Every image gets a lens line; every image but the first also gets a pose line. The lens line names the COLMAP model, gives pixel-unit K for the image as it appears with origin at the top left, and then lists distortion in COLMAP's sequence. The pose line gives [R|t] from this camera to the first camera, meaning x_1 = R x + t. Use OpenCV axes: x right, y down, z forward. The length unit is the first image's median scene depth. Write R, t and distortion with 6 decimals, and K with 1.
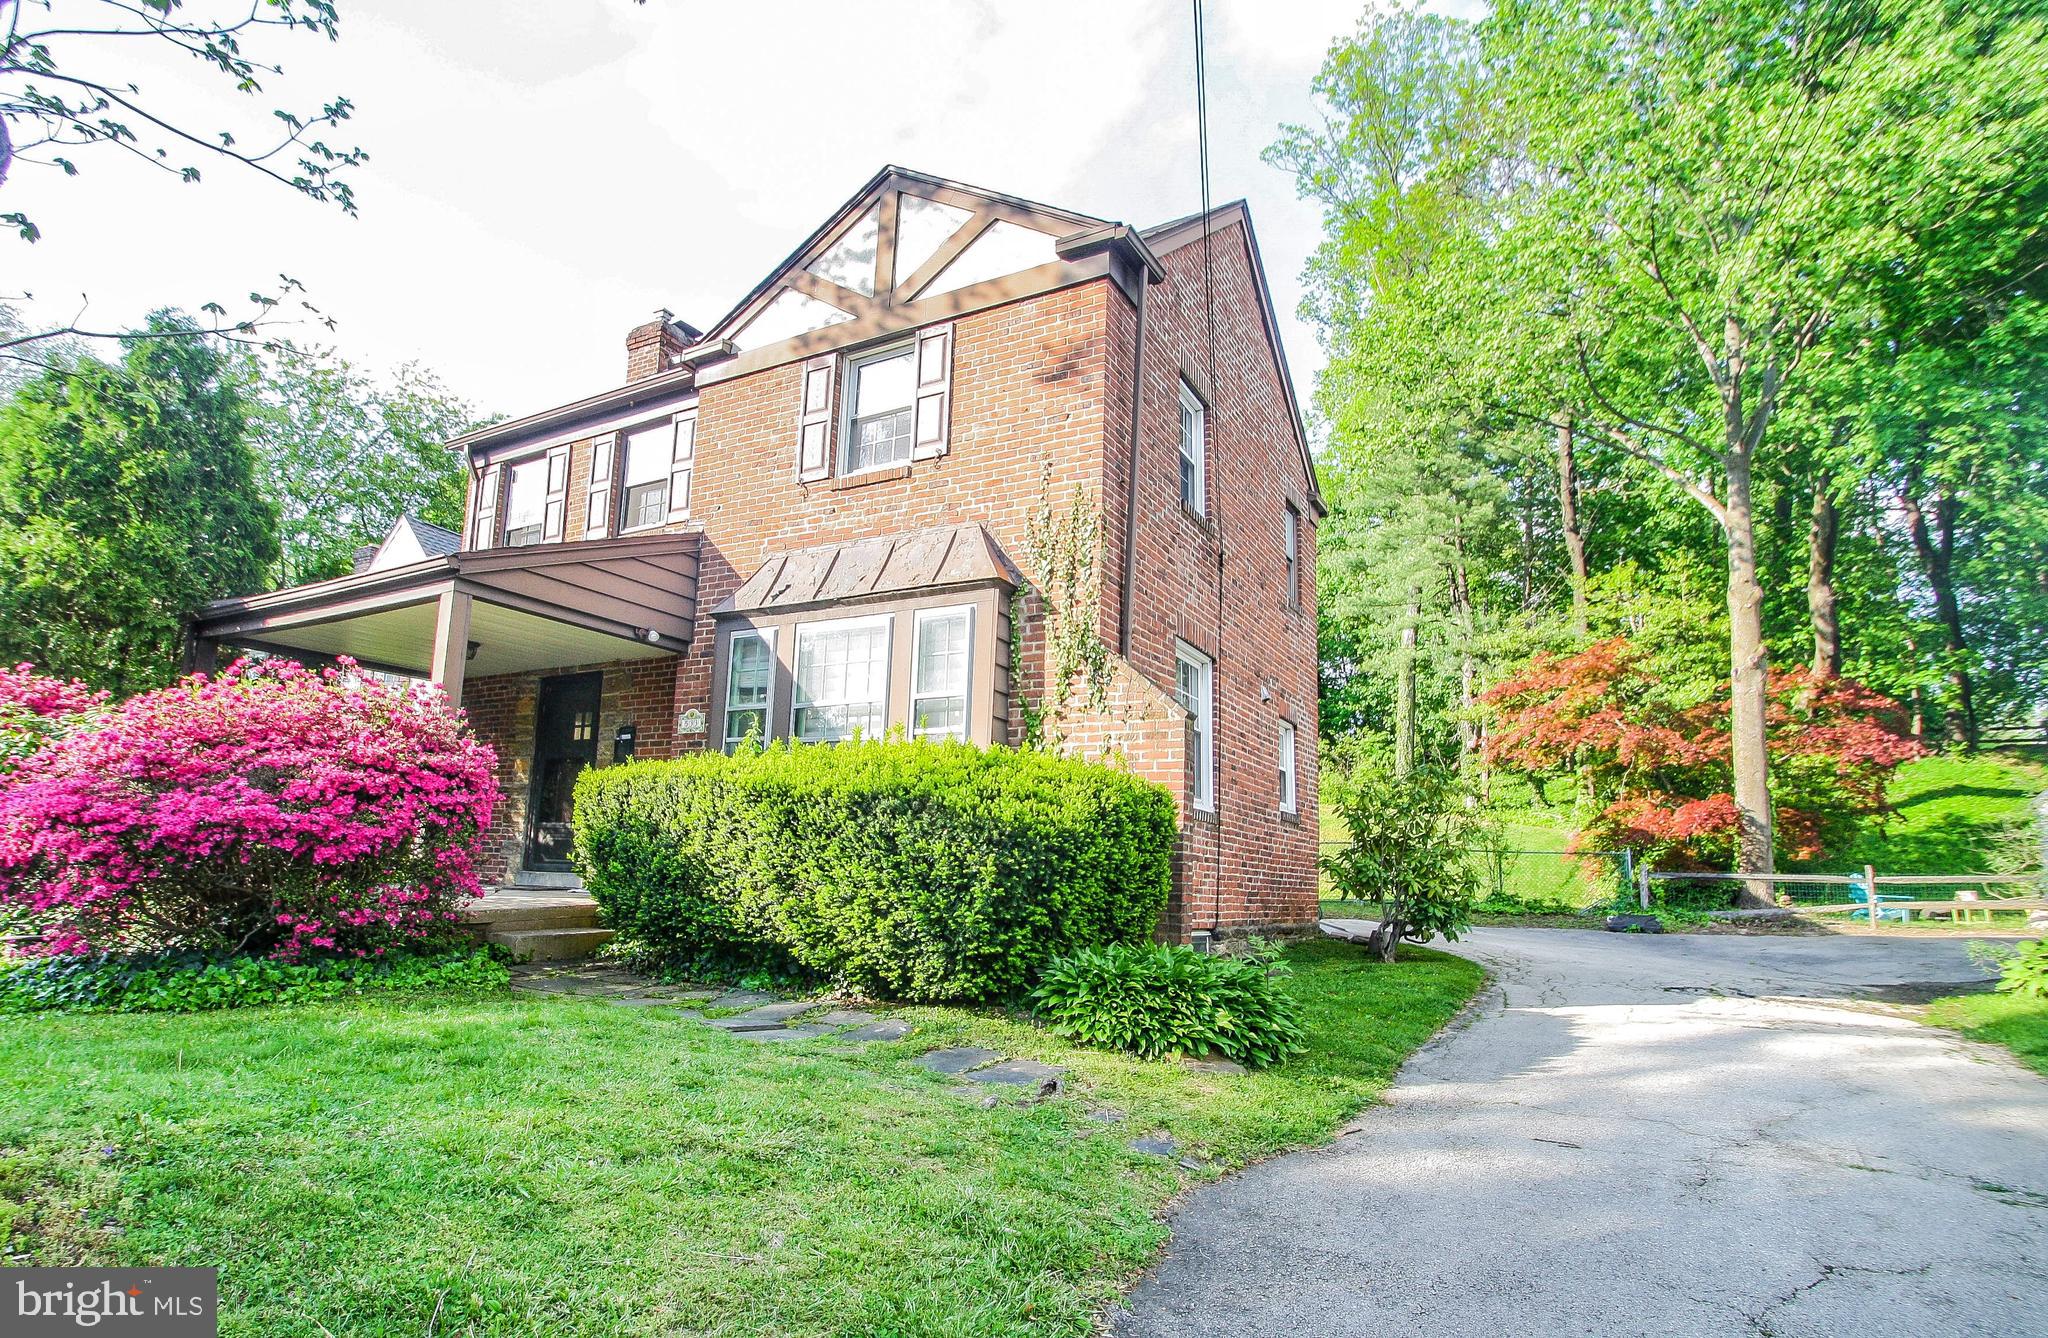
lens RADIAL K [[1065.9, 0, 973.1], [0, 1065.9, 707.5], [0, 0, 1]] dist [0.001289, 0.004354]
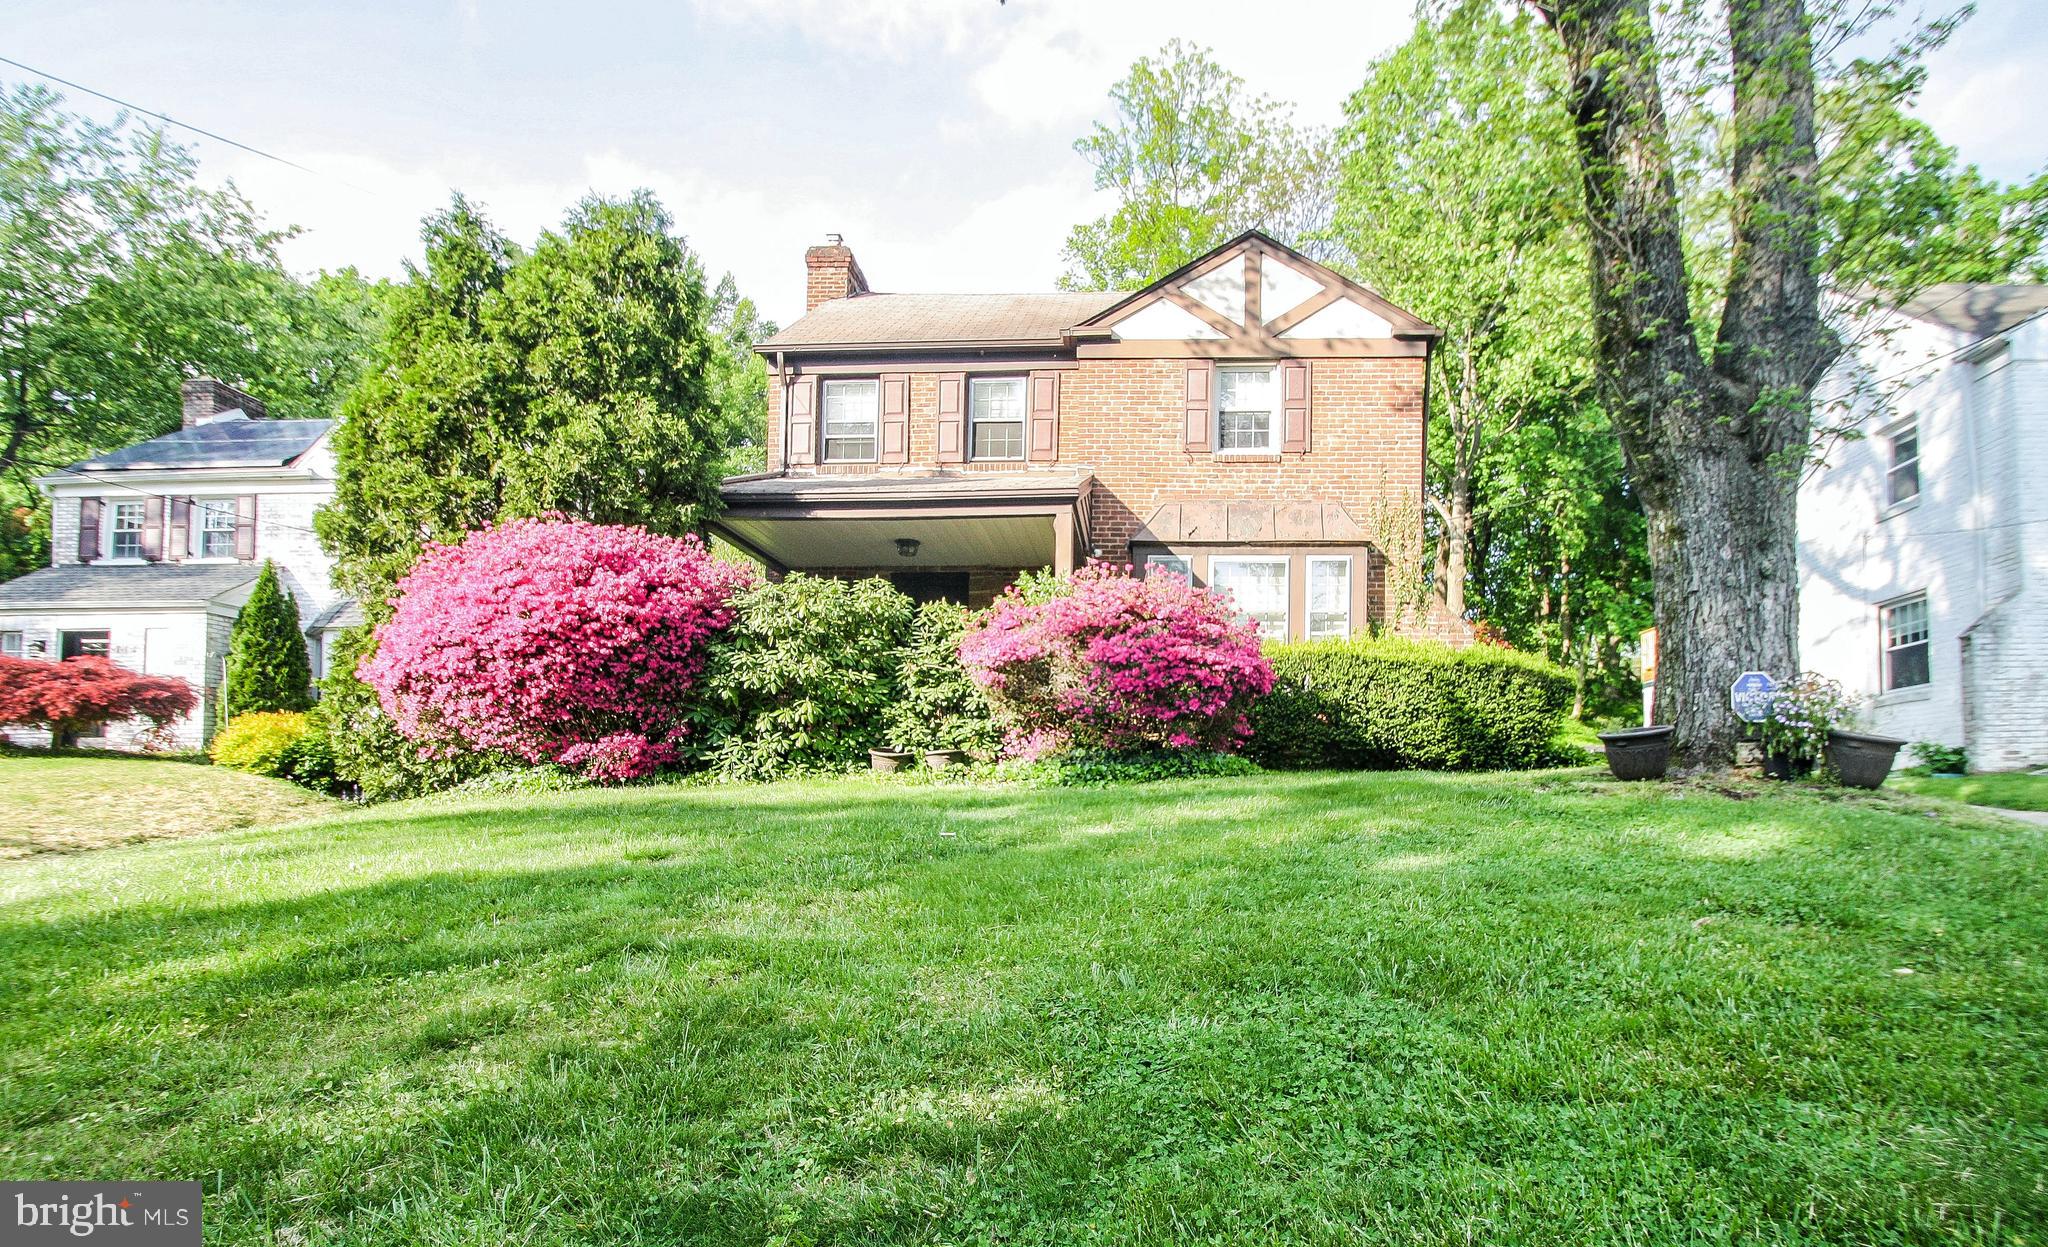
lens RADIAL K [[1005.2, 0, 1100.0], [0, 1005.2, 760.0], [0, 0, 1]] dist [0.004944, -0.004581]
pose [[0.879287, -0.010429, 0.476178, -0.888553], [-0.052489, 0.991549, 0.118639, 0.041021], [-0.473391, -0.129312, 0.871309, -0.153870]]
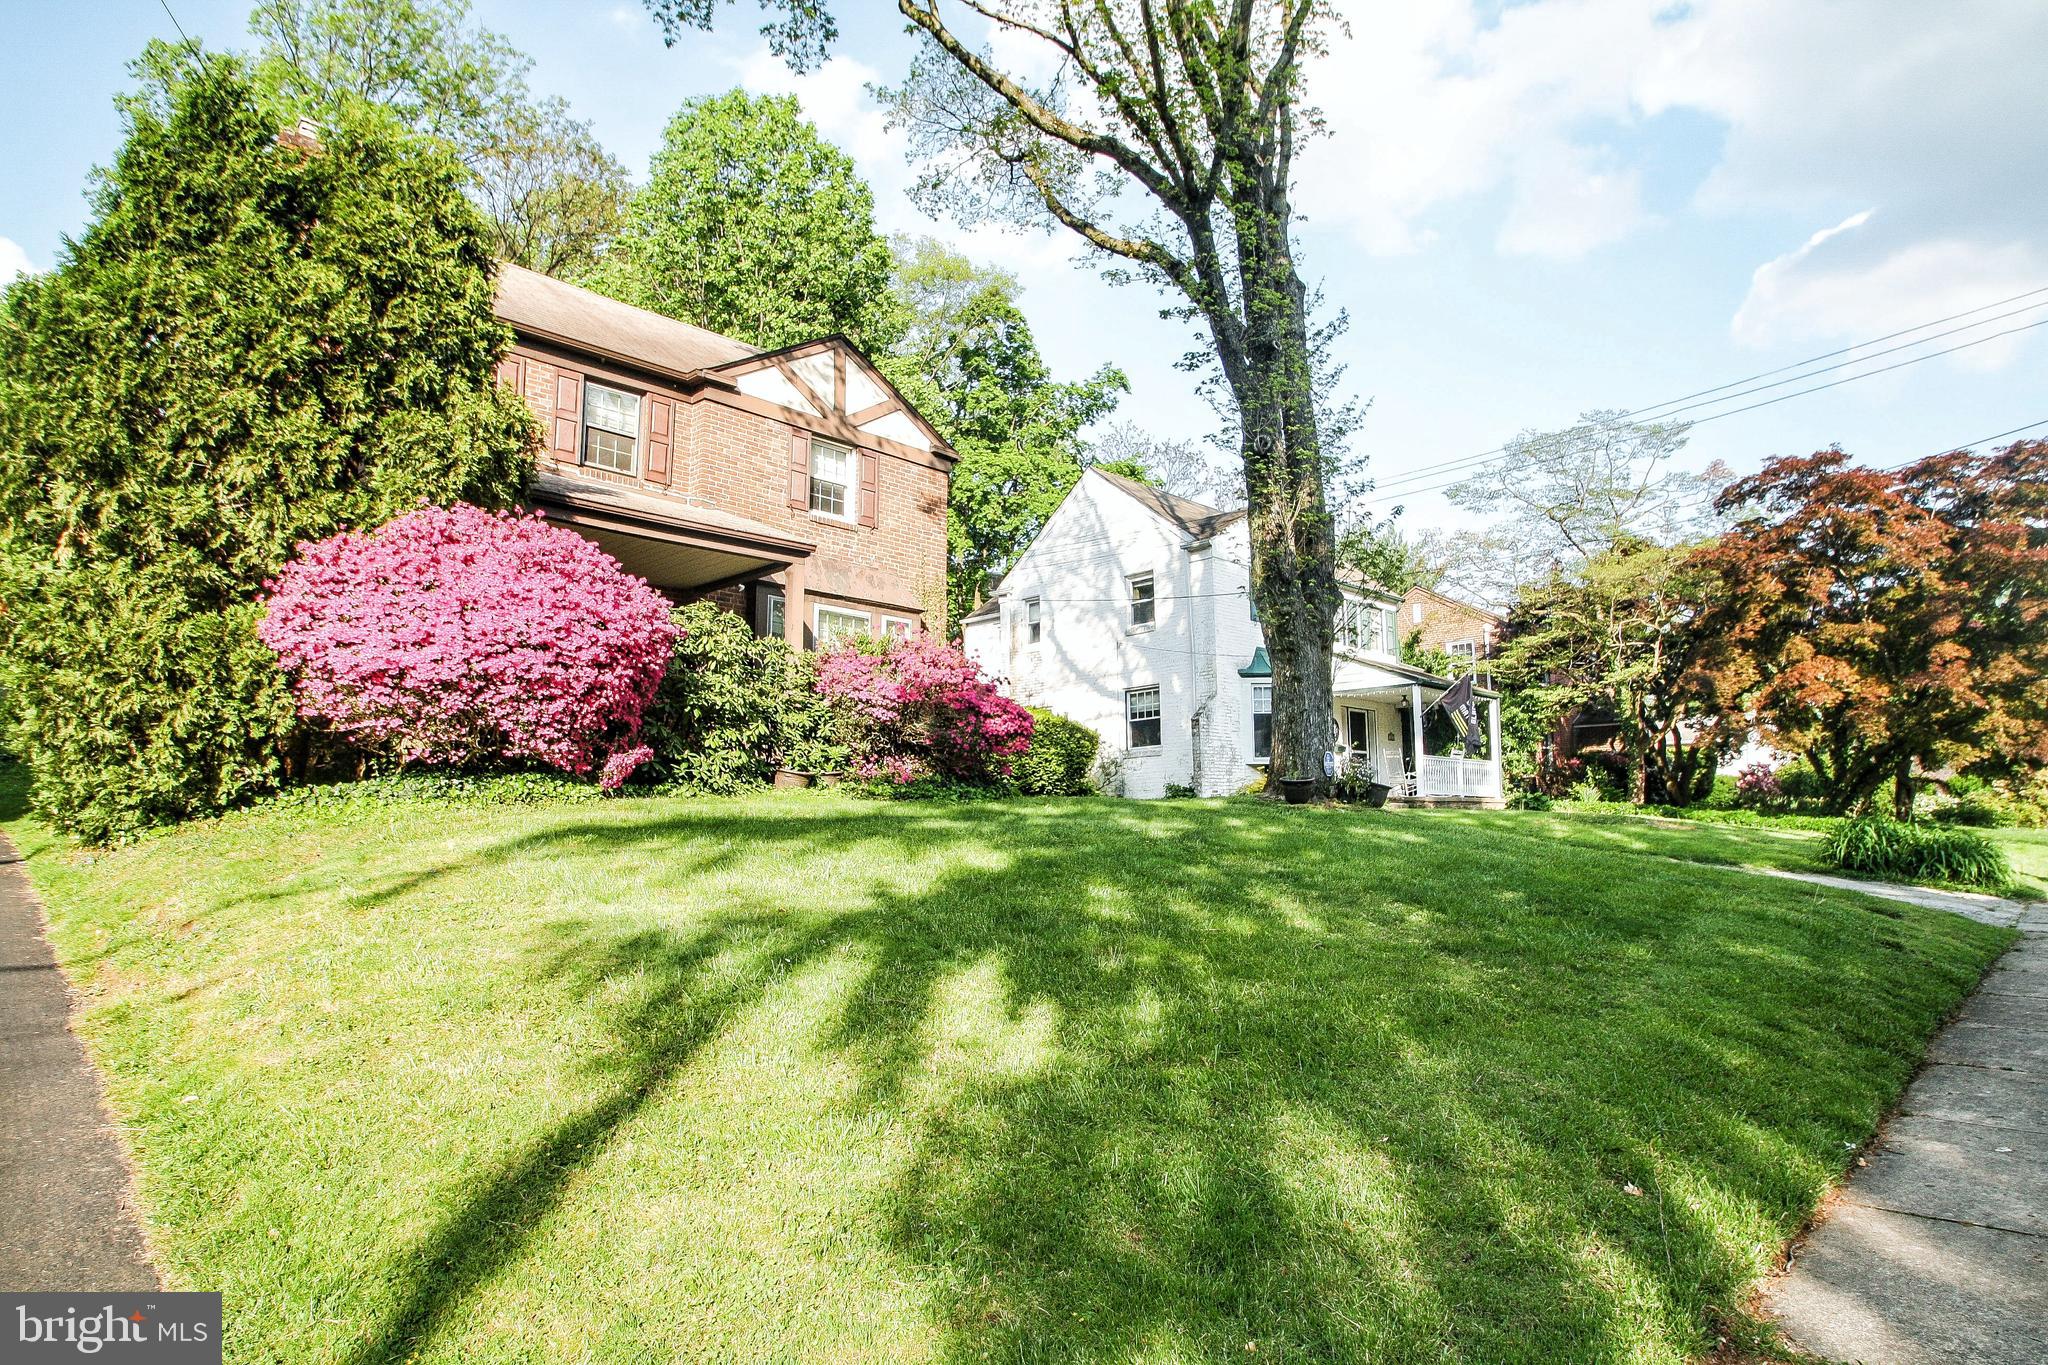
lens RADIAL K [[1135.1, 0, 1055.5], [0, 1135.1, 710.8], [0, 0, 1]] dist [-0.014613, -0.000880]
pose [[0.220209, 0.067966, 0.973082, -1.674894], [-0.150584, 0.987980, -0.034930, 0.087899], [-0.963759, -0.138839, 0.227797, 0.189473]]
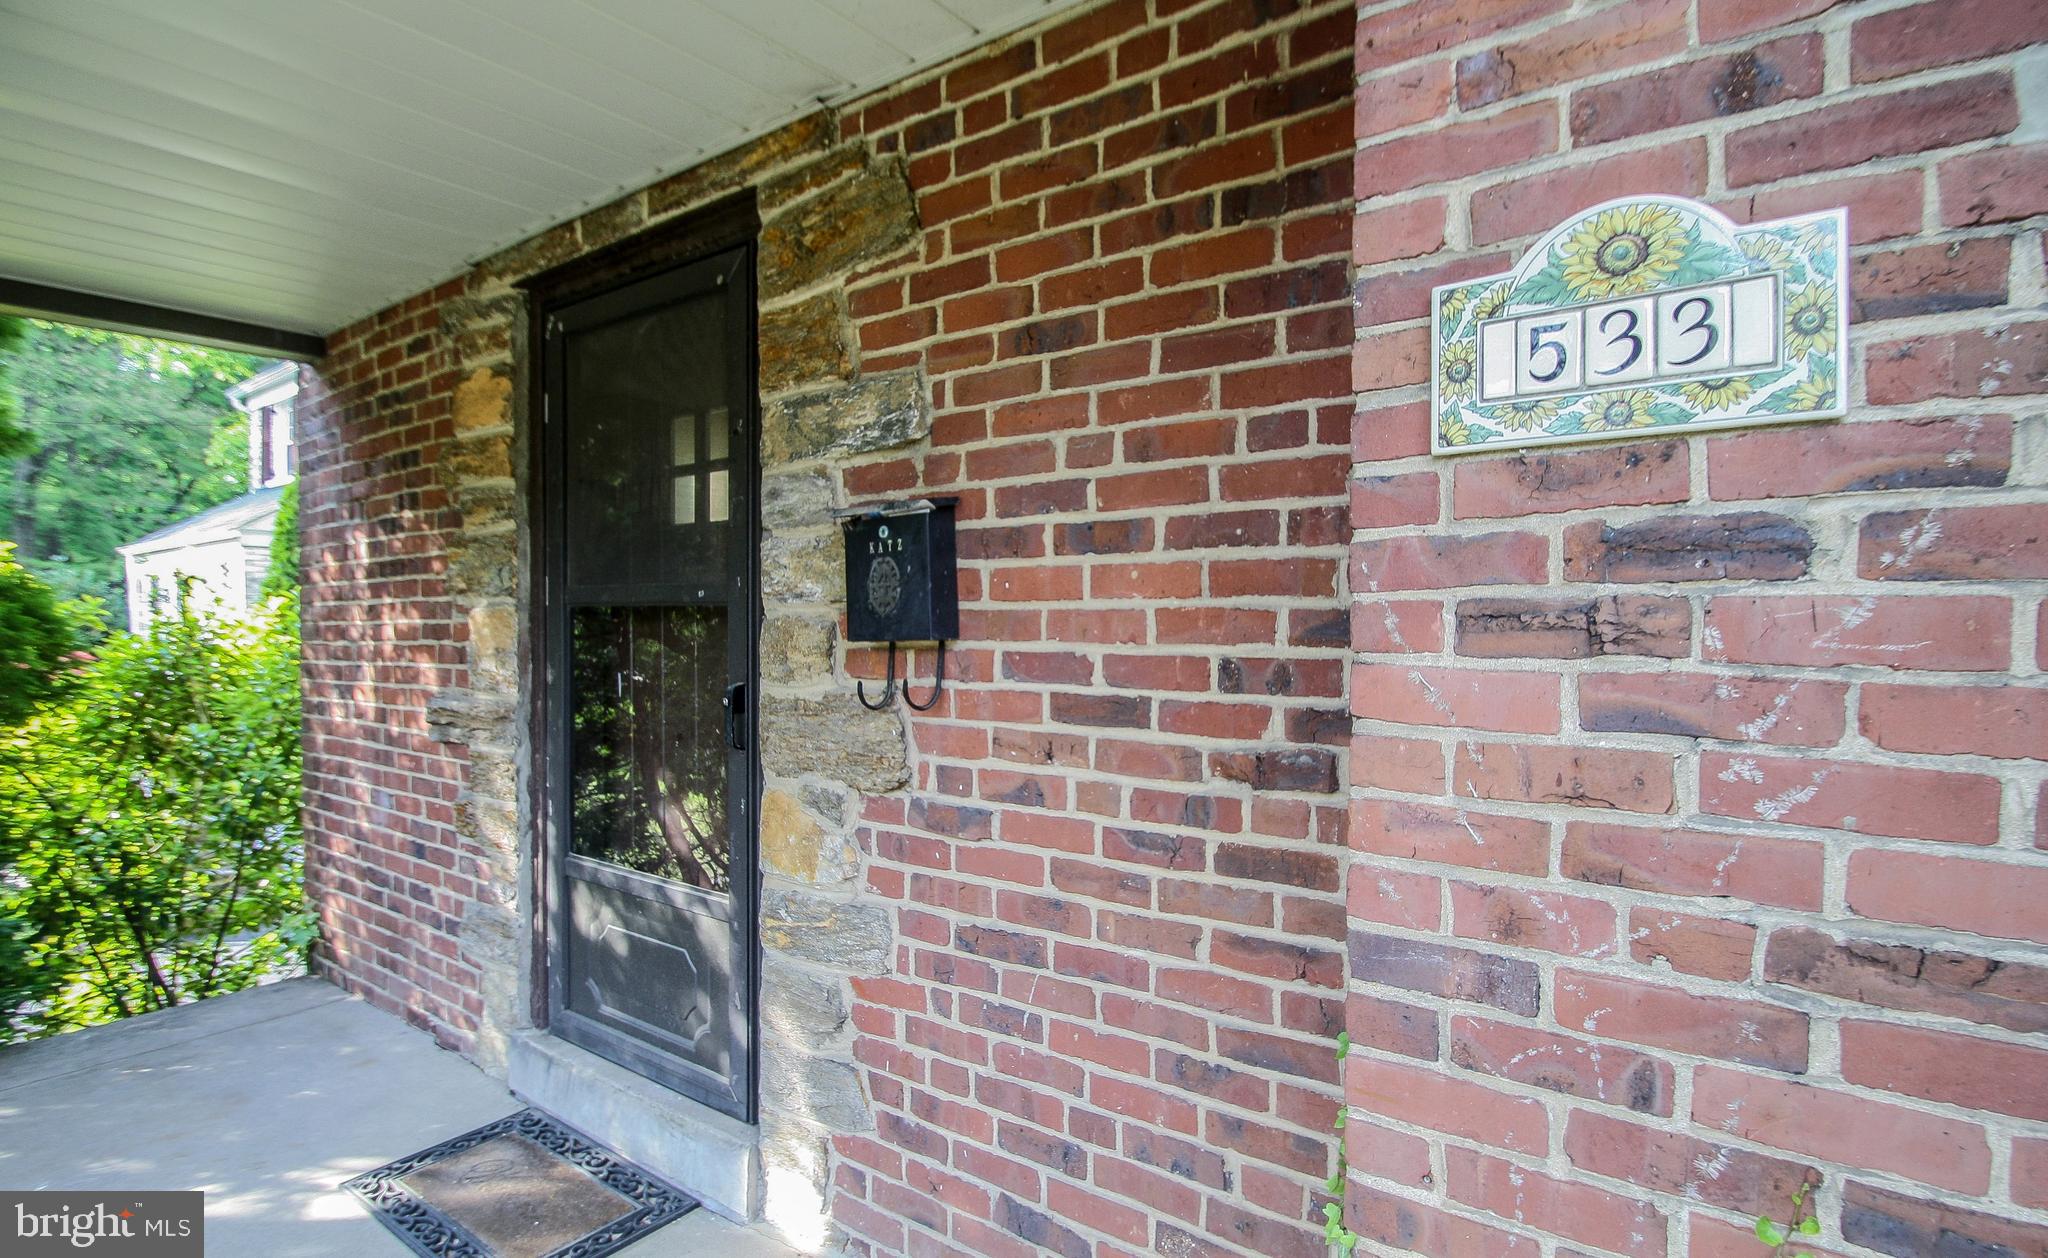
lens RADIAL K [[1005.2, 0, 1043.0], [0, 1005.2, 633.5], [0, 0, 1]] dist [0.004944, -0.004581]
pose [[0.996019, -0.031677, -0.083323, -0.317762], [0.044921, 0.985730, 0.162227, 0.024932], [0.076995, -0.165324, 0.983229, 0.911693]]
